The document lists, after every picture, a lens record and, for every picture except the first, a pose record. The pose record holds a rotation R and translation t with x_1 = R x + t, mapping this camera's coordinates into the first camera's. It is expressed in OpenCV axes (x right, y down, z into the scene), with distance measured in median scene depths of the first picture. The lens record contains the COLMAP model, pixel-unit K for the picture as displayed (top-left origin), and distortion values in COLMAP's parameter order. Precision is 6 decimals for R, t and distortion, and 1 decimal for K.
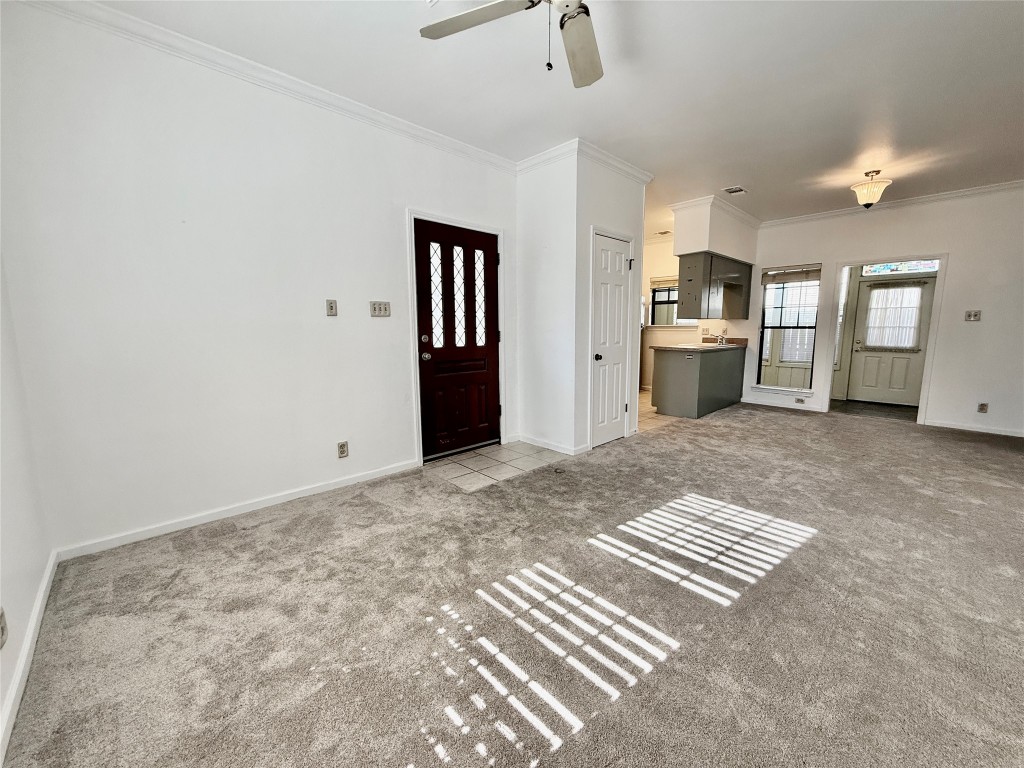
lens RADIAL K [[408.2, 0, 509.0], [0, 408.2, 383.3], [0, 0, 1]] dist [-0.001802, -0.000709]
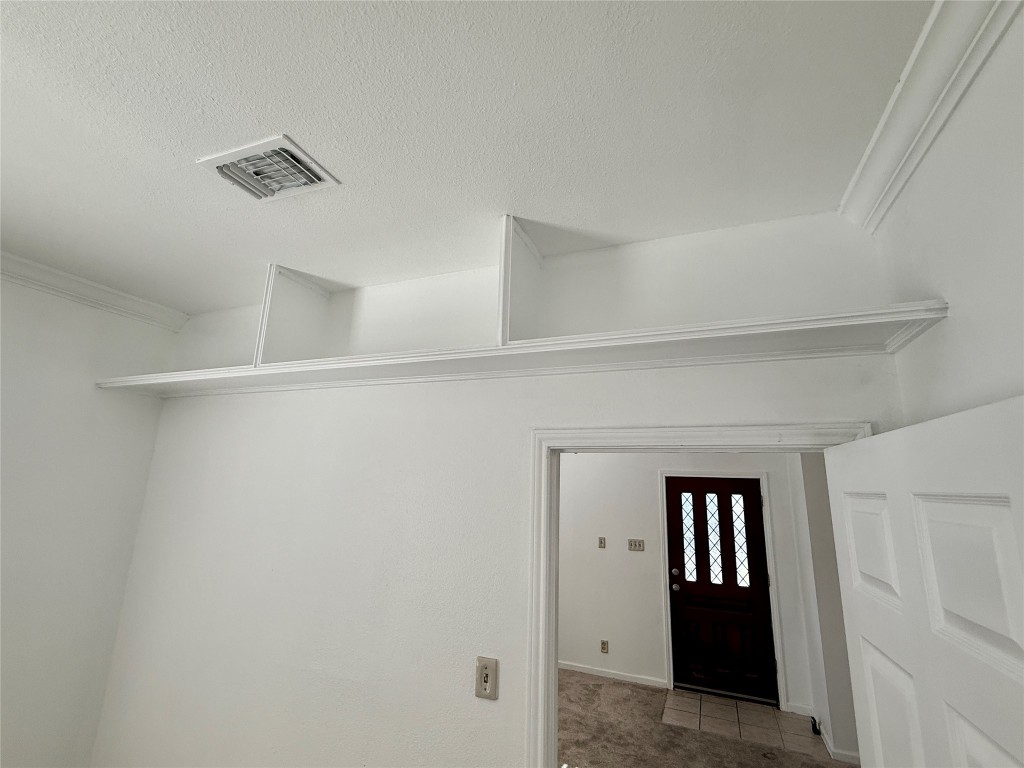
lens RADIAL K [[457.3, 0, 512.0], [0, 457.3, 384.0], [0, 0, 1]] dist [0.000922, 0.000120]
pose [[0.415796, -0.183860, -0.890679, 0.764504], [-0.159717, 0.949369, -0.270535, -0.162581], [0.895324, 0.254744, 0.365378, -0.070171]]
